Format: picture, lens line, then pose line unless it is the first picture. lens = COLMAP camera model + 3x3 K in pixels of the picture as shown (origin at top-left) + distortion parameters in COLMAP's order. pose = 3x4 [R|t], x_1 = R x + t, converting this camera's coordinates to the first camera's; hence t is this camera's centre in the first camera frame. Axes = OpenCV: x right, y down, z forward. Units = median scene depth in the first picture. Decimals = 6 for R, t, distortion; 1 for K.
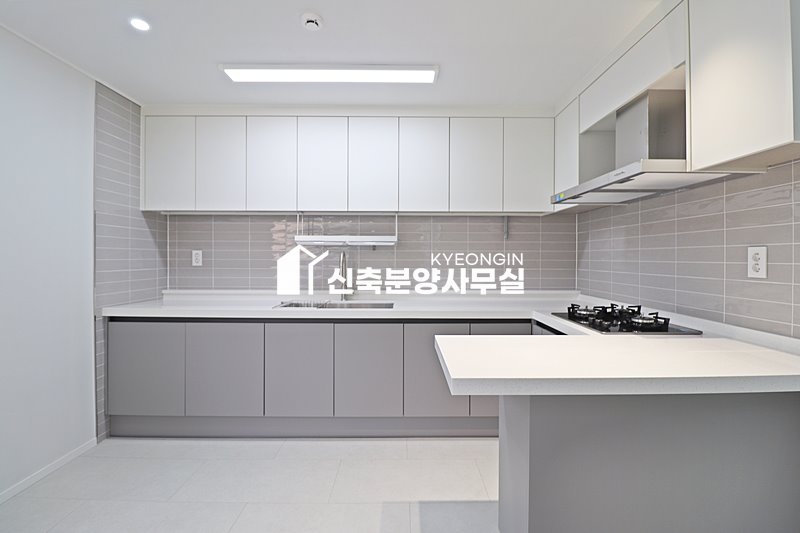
lens RADIAL K [[370.5, 0, 408.2], [0, 370.5, 261.2], [0, 0, 1]] dist [-0.015838, -0.006238]
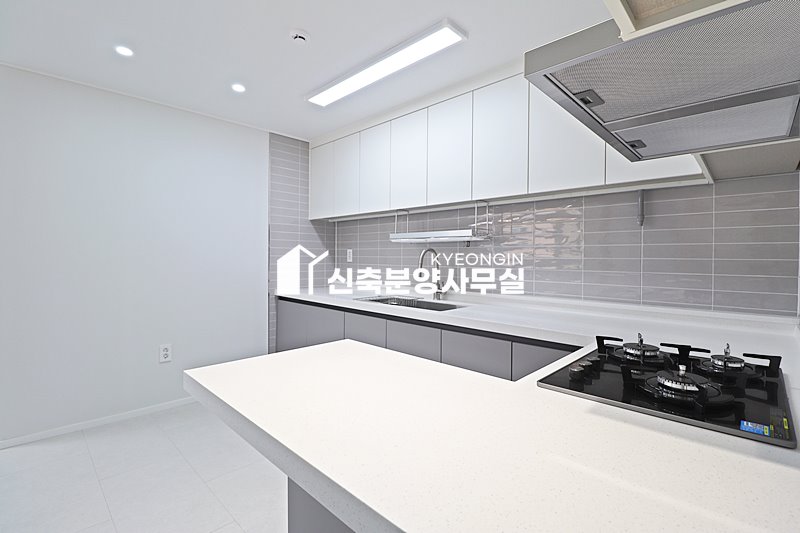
lens RADIAL K [[370.5, 0, 406.3], [0, 370.5, 267.3], [0, 0, 1]] dist [-0.015838, -0.006238]
pose [[0.713153, 0.020735, -0.700701, 0.475079], [-0.010218, 0.999764, 0.019186, 0.005702], [0.700933, -0.006523, 0.713197, 0.277733]]
